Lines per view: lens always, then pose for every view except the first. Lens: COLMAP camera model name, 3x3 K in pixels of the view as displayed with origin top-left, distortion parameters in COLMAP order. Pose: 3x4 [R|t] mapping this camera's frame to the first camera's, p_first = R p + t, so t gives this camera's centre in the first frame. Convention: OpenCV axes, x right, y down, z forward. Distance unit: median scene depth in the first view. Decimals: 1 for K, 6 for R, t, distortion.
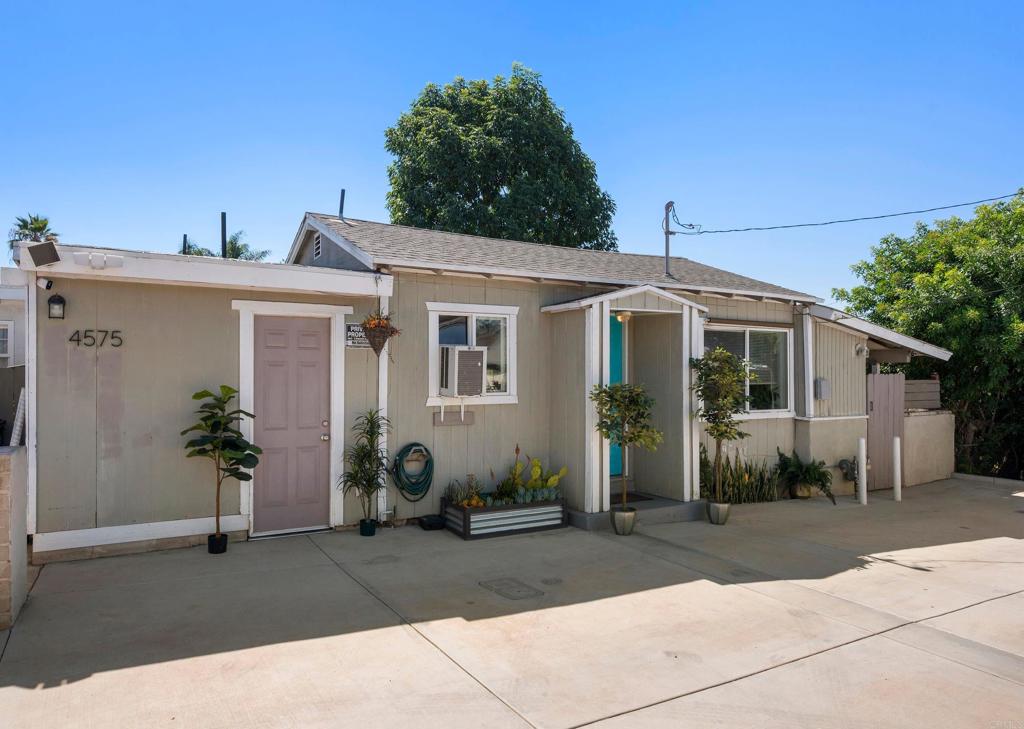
lens RADIAL K [[636.7, 0, 462.9], [0, 636.7, 368.6], [0, 0, 1]] dist [-0.000985, 0.000564]
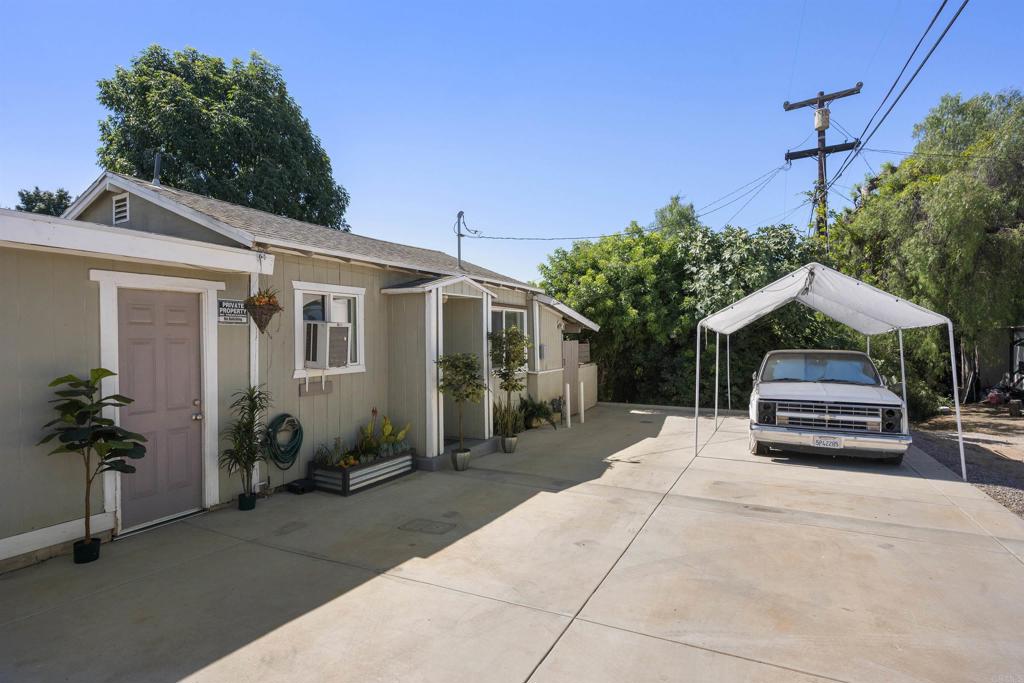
lens RADIAL K [[530.2, 0, 516.2], [0, 530.2, 338.2], [0, 0, 1]] dist [-0.001459, -0.000430]
pose [[0.815906, -0.009276, 0.578111, -0.264154], [0.004352, 0.999942, 0.009902, -0.015749], [-0.578169, -0.005564, 0.815898, 0.060094]]
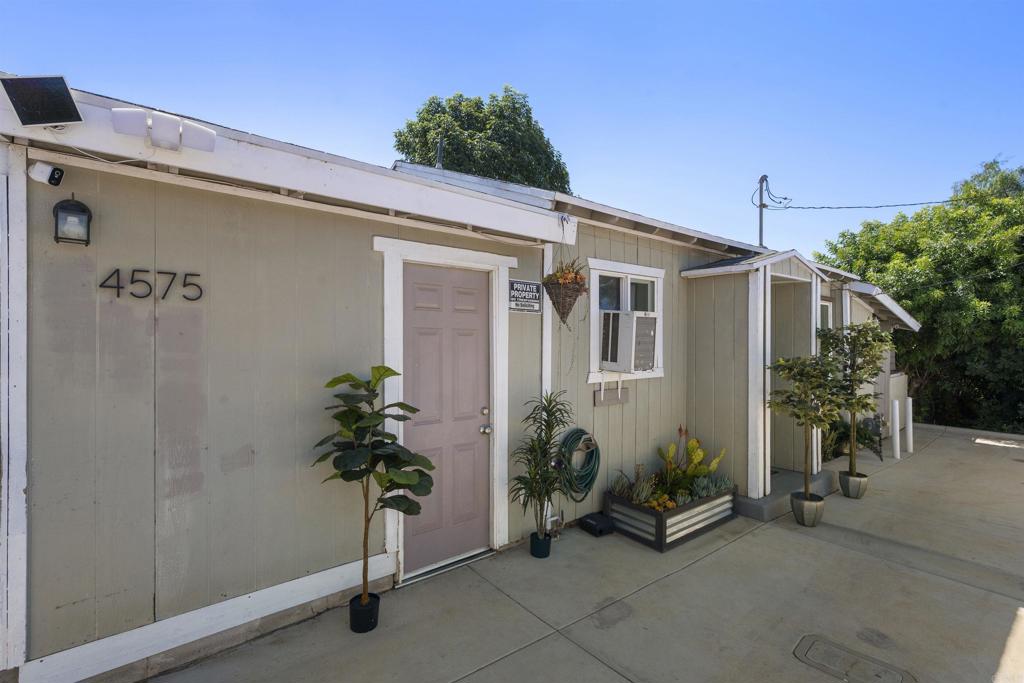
lens RADIAL K [[466.5, 0, 508.4], [0, 466.5, 338.4], [0, 0, 1]] dist [0.003317, -0.000010]
pose [[0.982327, 0.002165, 0.187160, -0.271822], [-0.003095, 0.999984, 0.004676, -0.002336], [-0.187147, -0.005173, 0.982318, 0.420927]]
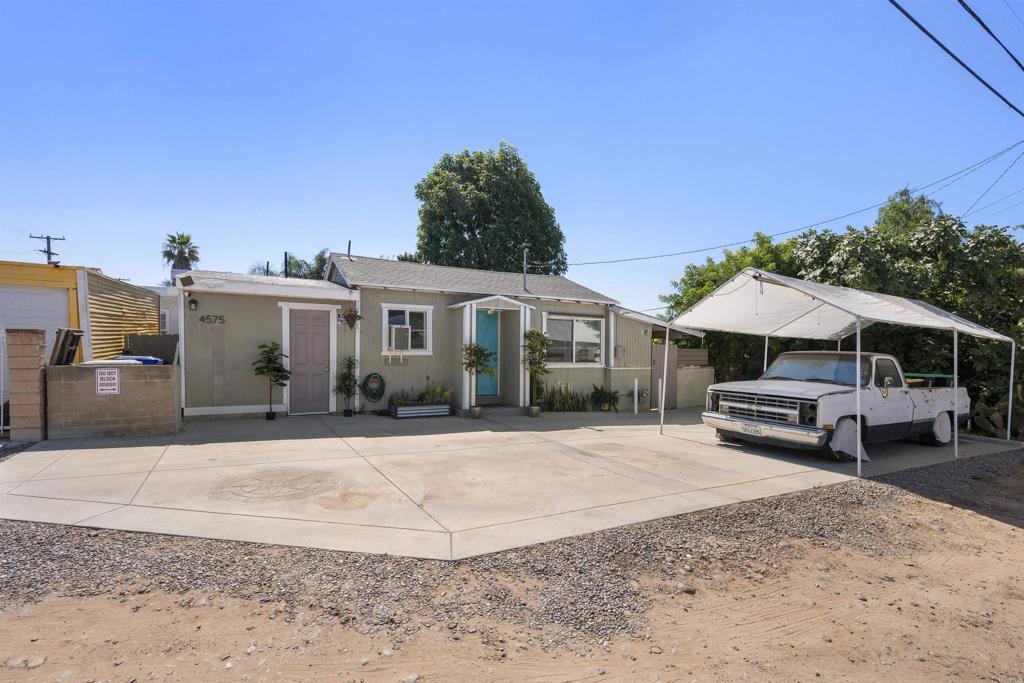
lens RADIAL K [[474.9, 0, 511.4], [0, 474.9, 362.1], [0, 0, 1]] dist [0.001025, 0.000009]
pose [[0.999861, 0.008878, 0.014130, 0.329297], [-0.009330, 0.999436, 0.032257, 0.028330], [-0.013836, -0.032385, 0.999380, -0.496017]]
